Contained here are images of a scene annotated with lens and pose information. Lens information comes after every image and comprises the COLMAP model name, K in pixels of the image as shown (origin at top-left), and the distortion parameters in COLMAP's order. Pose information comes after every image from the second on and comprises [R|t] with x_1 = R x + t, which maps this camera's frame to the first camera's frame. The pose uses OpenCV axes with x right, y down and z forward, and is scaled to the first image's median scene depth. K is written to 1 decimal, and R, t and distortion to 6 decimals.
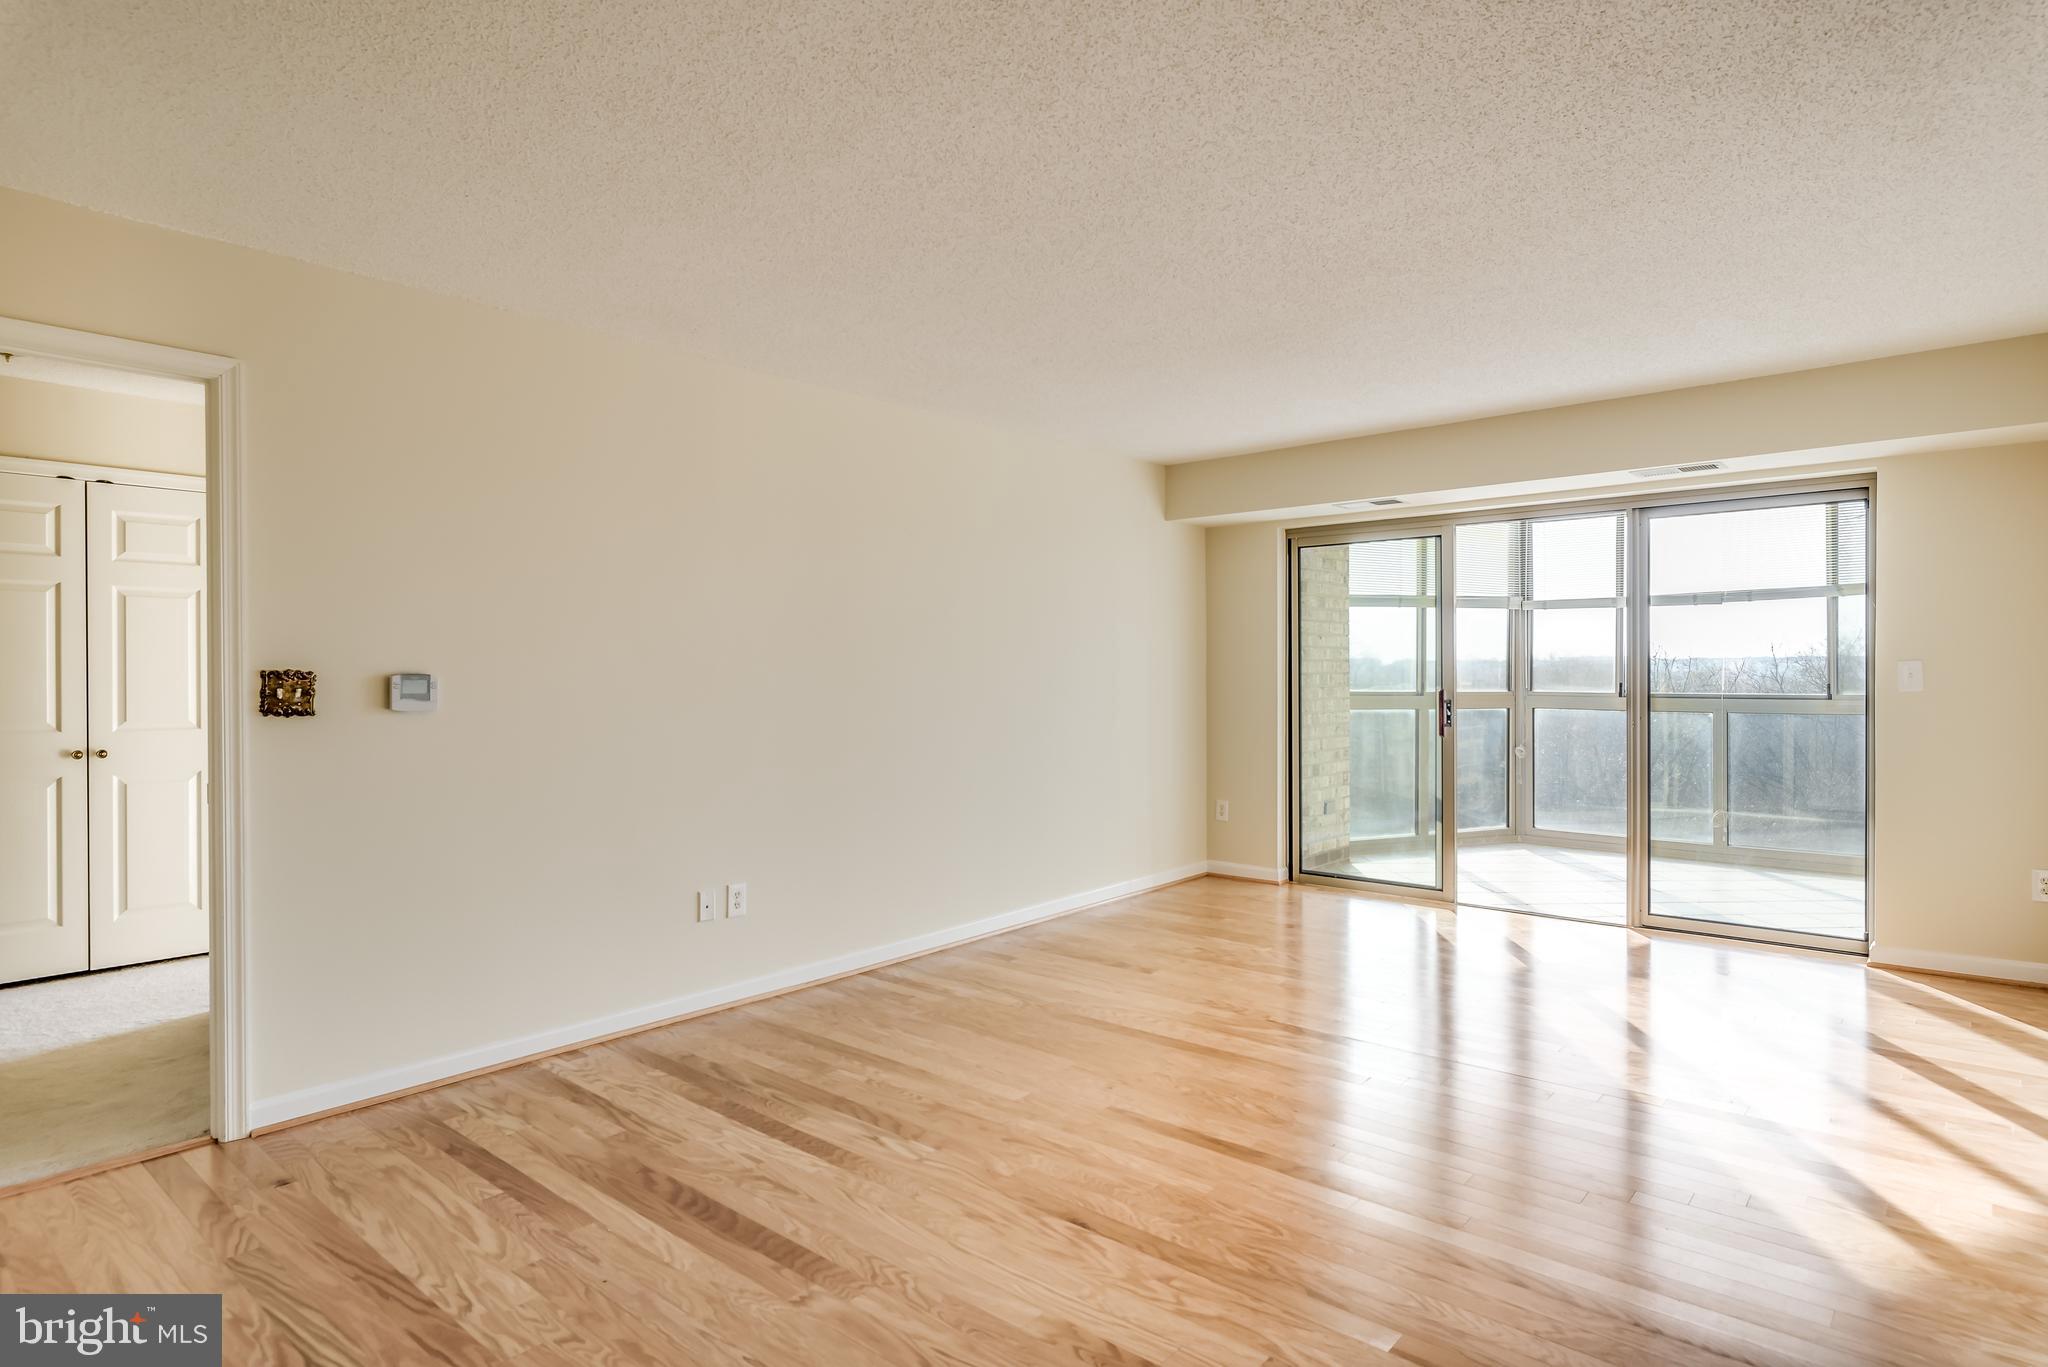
lens RADIAL K [[1111.3, 0, 1037.1], [0, 1111.3, 675.7], [0, 0, 1]] dist [-0.001840, -0.000787]
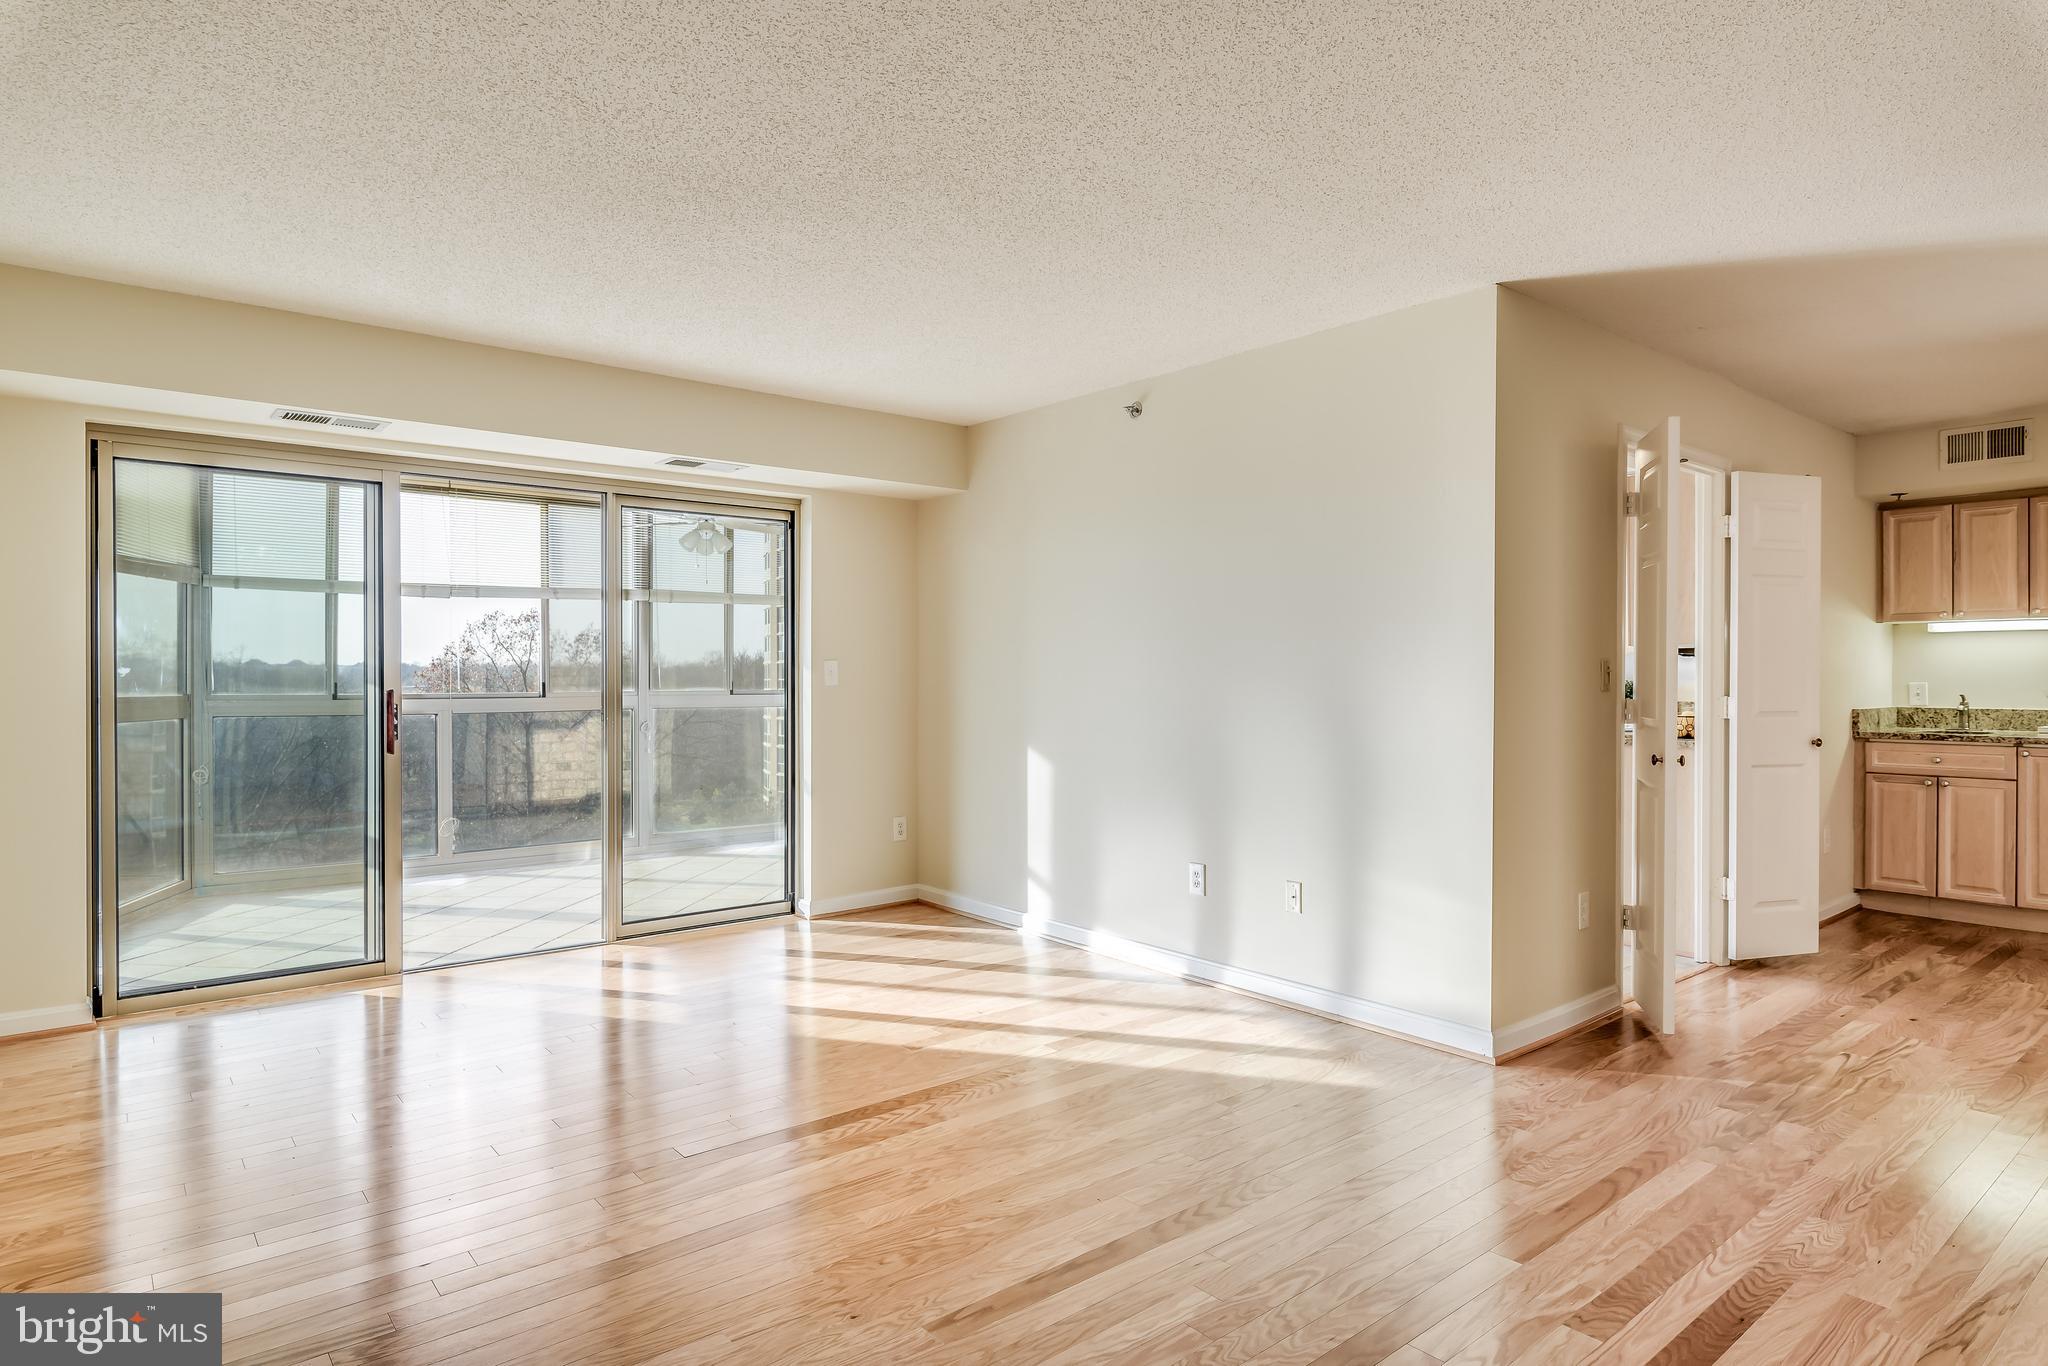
lens RADIAL K [[1145.8, 0, 1024.0], [0, 1145.8, 683.0], [0, 0, 1]] dist [0.002993, 0.000581]
pose [[0.170565, -0.005364, 0.985332, -0.586196], [0.000306, 0.999985, 0.005391, 0.005819], [-0.985346, -0.000617, 0.170564, 0.828408]]
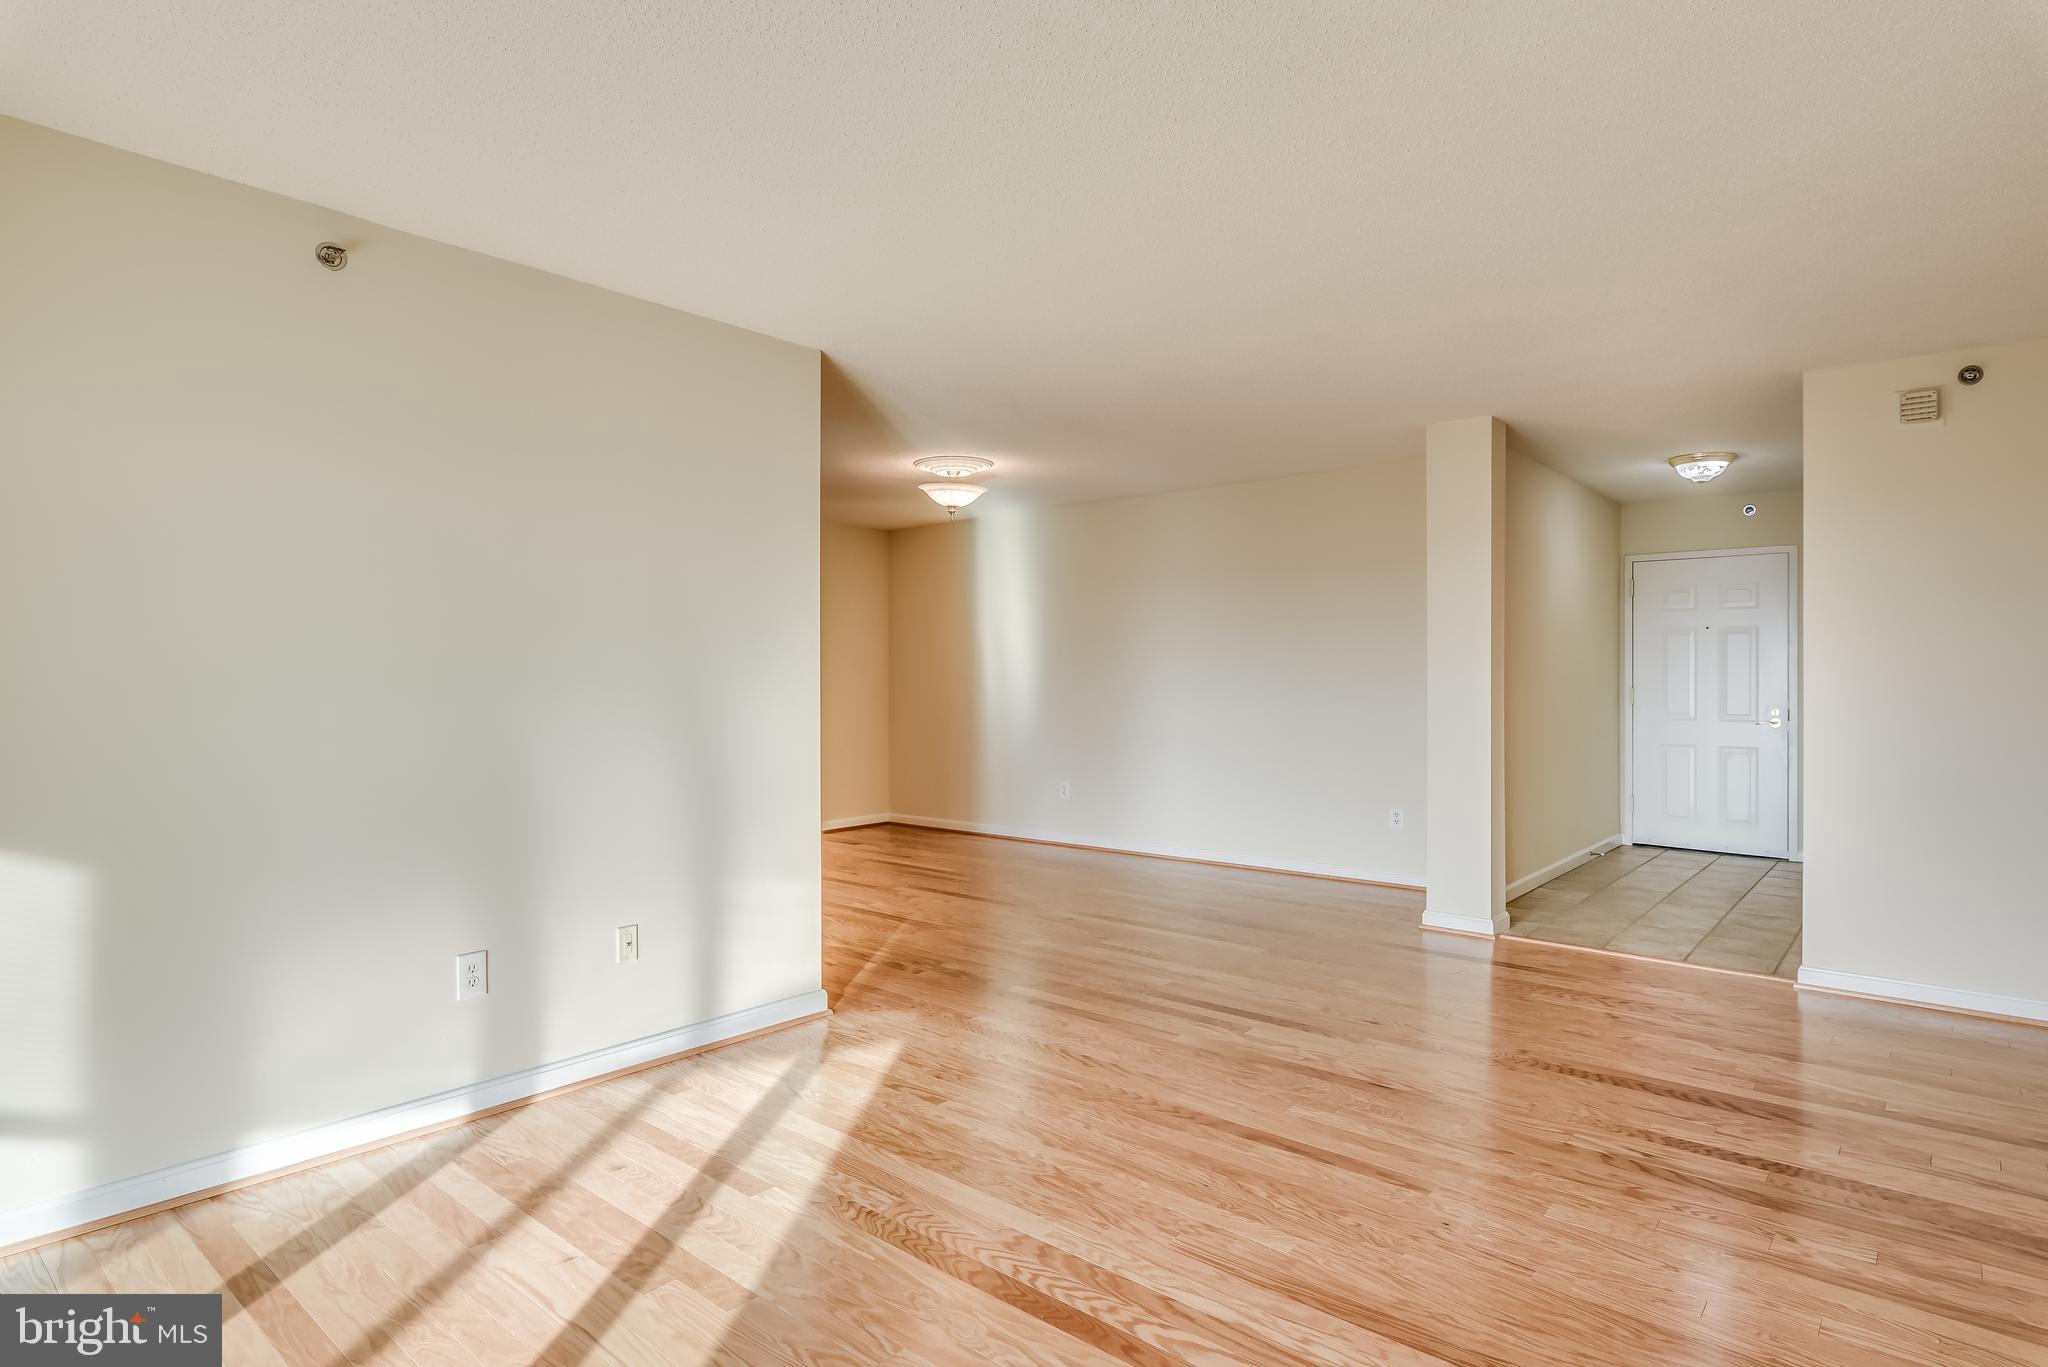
lens RADIAL K [[1111.3, 0, 1037.1], [0, 1111.3, 675.7], [0, 0, 1]] dist [-0.001840, -0.000787]
pose [[-0.999926, 0.005792, -0.010710, 0.365880], [0.005749, 0.999975, 0.004080, -0.006619], [0.010733, 0.004018, -0.999934, 1.832181]]
